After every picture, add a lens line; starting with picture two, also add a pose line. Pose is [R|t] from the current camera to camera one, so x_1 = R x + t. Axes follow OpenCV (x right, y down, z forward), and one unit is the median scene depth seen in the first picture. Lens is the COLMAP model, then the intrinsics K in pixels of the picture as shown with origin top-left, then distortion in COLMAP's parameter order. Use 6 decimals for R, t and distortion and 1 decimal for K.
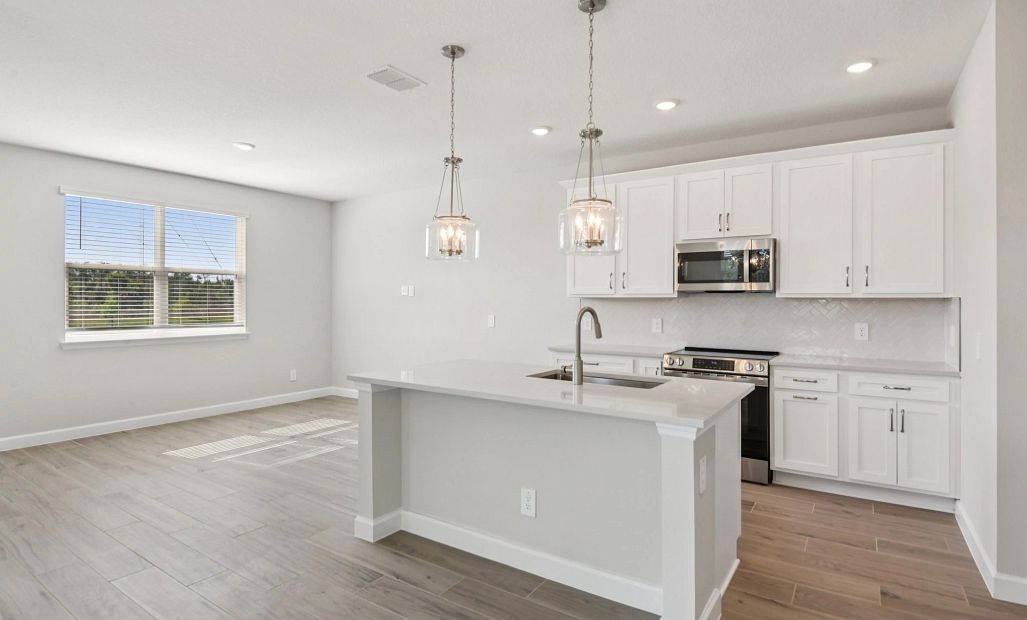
lens RADIAL K [[530.7, 0, 507.9], [0, 530.7, 302.2], [0, 0, 1]] dist [0.019524, -0.036968]
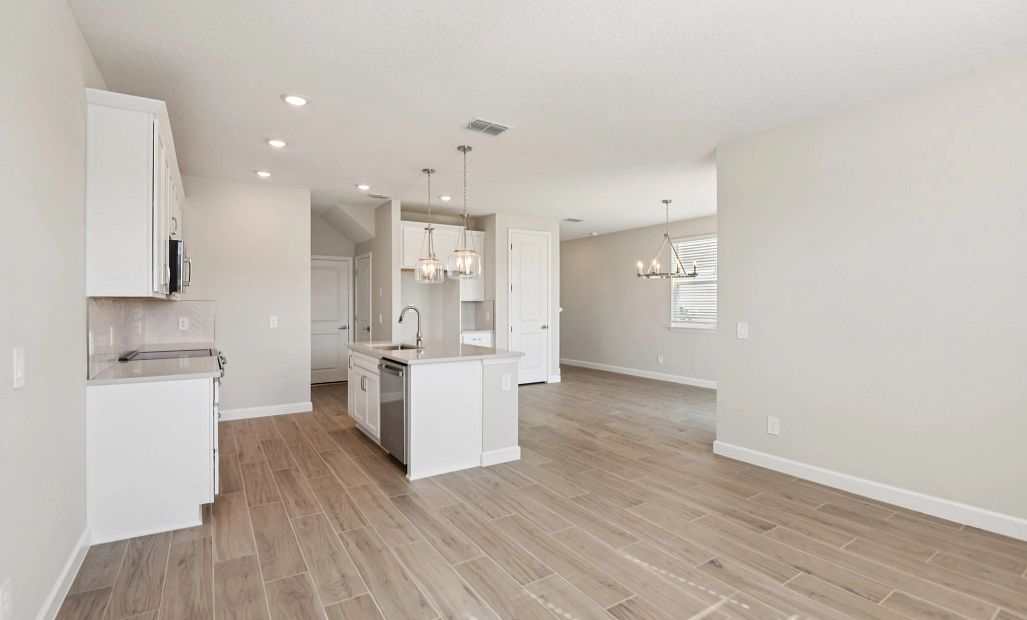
lens RADIAL K [[497.1, 0, 513.5], [0, 497.1, 310.0], [0, 0, 1]] dist [0.018602, 0.000080]
pose [[-0.920389, -0.006319, 0.390953, -0.655552], [-0.000587, 0.999891, 0.014779, -0.002738], [-0.391003, 0.013373, -0.920292, 1.842946]]
